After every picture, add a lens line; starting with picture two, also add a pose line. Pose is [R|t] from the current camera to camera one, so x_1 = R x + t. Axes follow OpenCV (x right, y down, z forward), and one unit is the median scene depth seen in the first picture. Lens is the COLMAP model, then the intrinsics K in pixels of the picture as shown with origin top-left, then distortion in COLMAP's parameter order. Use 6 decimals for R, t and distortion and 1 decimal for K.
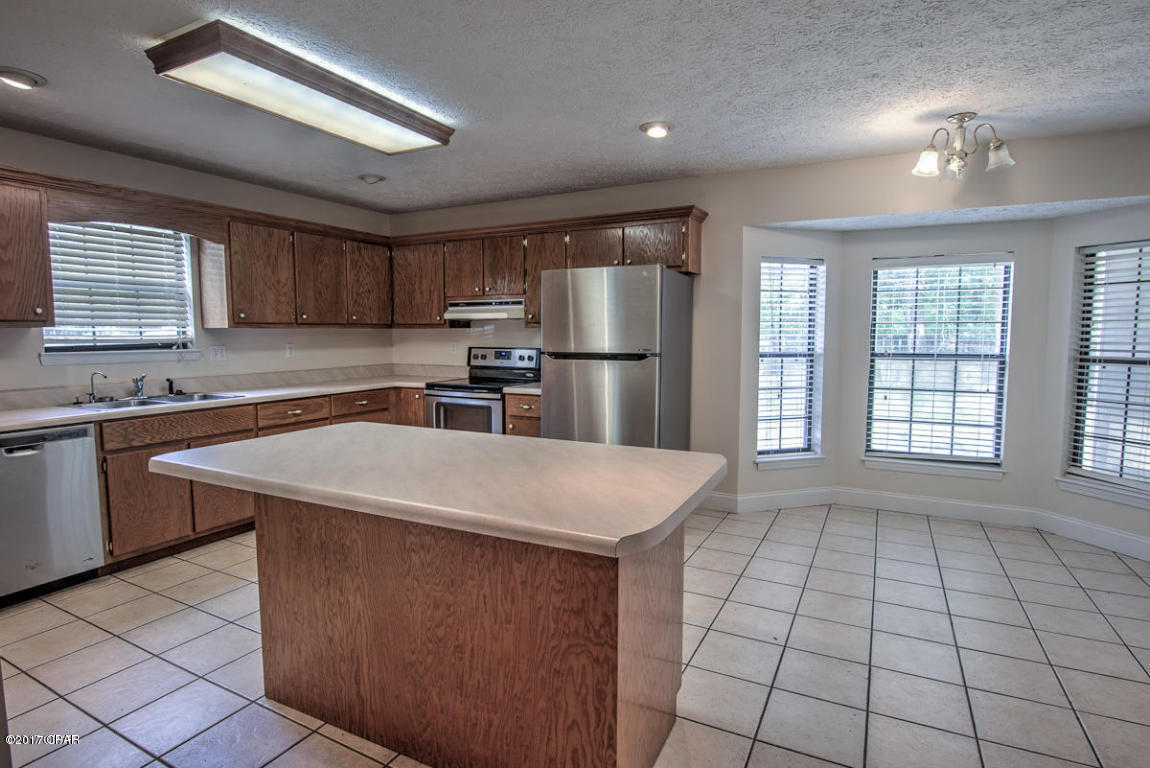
lens RADIAL K [[579.2, 0, 570.3], [0, 579.2, 382.4], [0, 0, 1]] dist [-0.020825, -0.000118]
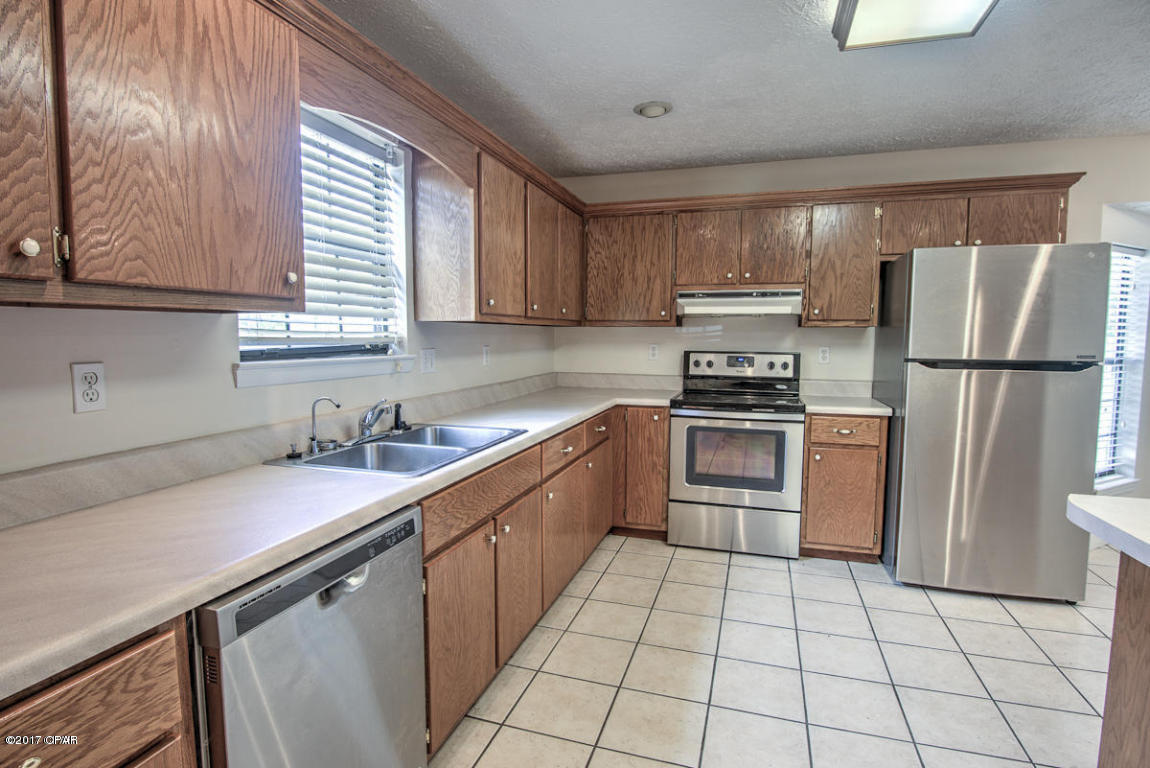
lens RADIAL K [[568.3, 0, 575.0], [0, 568.3, 384.0], [0, 0, 1]] dist [-0.026854, -0.000377]
pose [[0.986251, -0.009101, 0.165006, -0.586745], [0.009108, 0.999958, 0.000714, -0.025191], [-0.165006, 0.000799, 0.986292, 0.365049]]
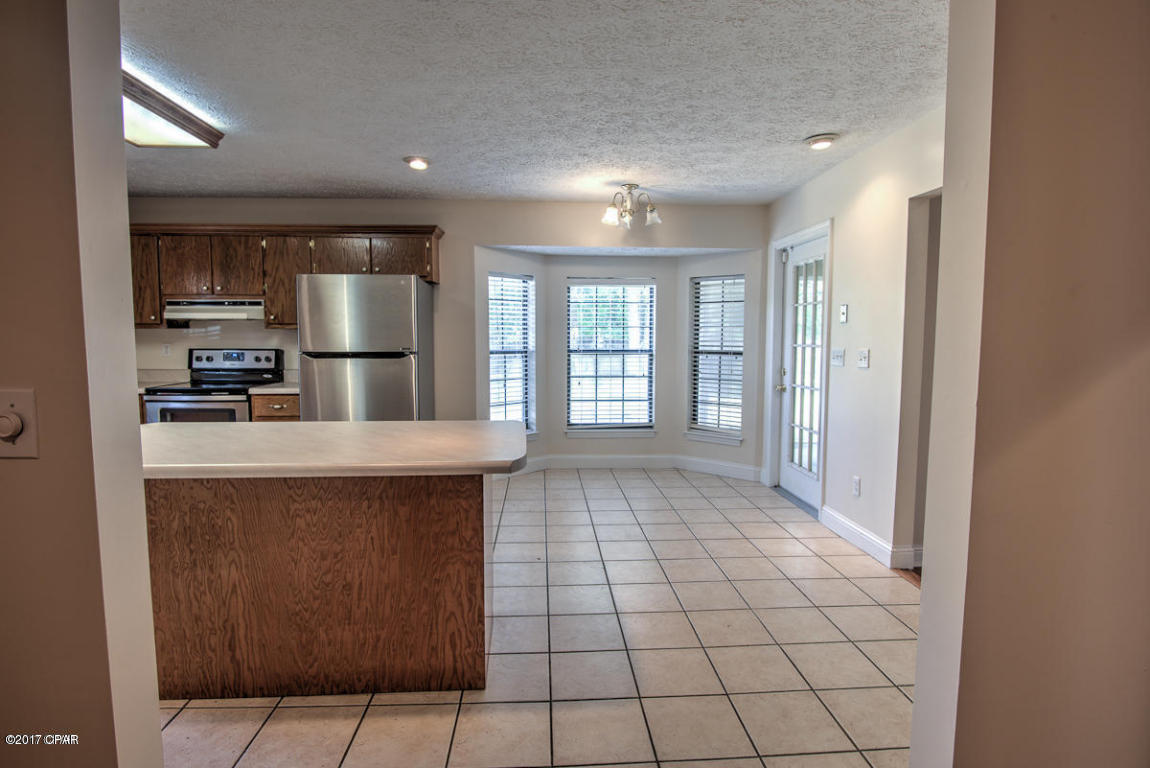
lens RADIAL K [[575.3, 0, 564.5], [0, 575.3, 381.4], [0, 0, 1]] dist [-0.022907, 0.000917]
pose [[0.860585, -0.038312, 0.507865, -0.162447], [0.040201, 0.999165, 0.007253, 0.011842], [-0.507719, 0.014175, 0.861406, -0.125327]]
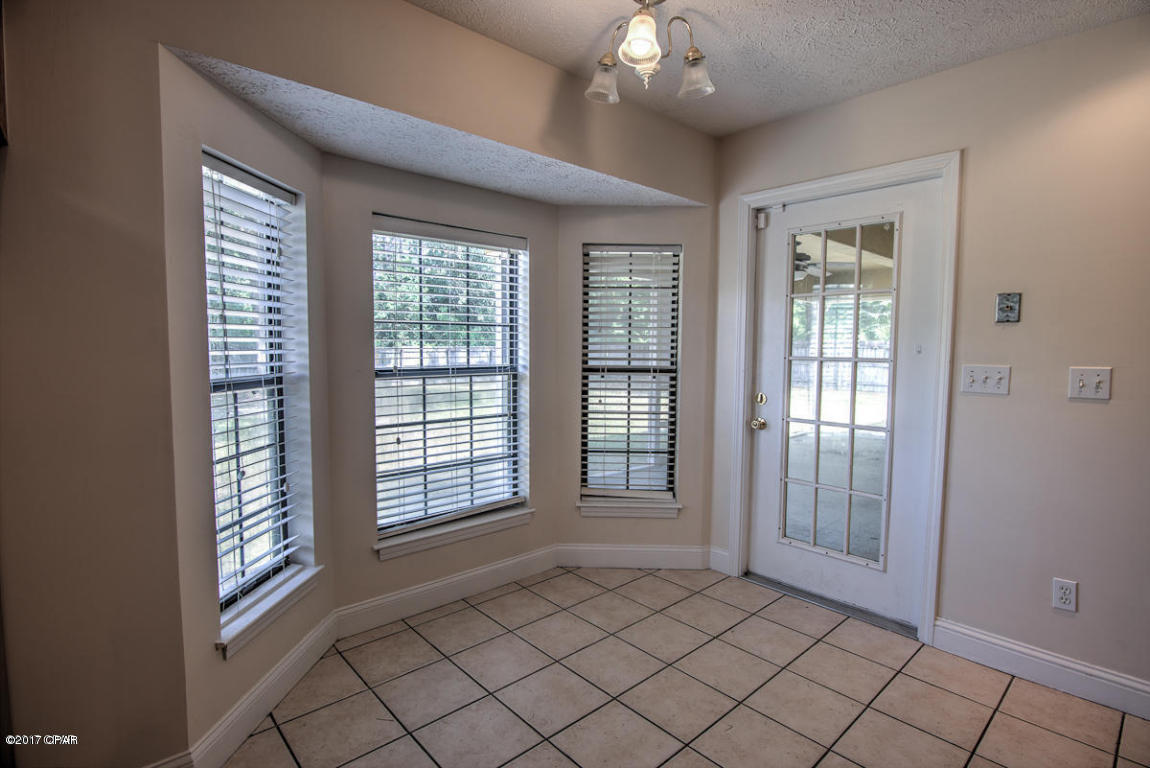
lens RADIAL K [[566.5, 0, 573.0], [0, 566.5, 379.2], [0, 0, 1]] dist [-0.020213, 0.000060]
pose [[0.339652, -0.055352, 0.938921, 0.038836], [0.071364, 0.996906, 0.032955, -0.051736], [-0.937840, 0.055812, 0.342551, 0.660840]]
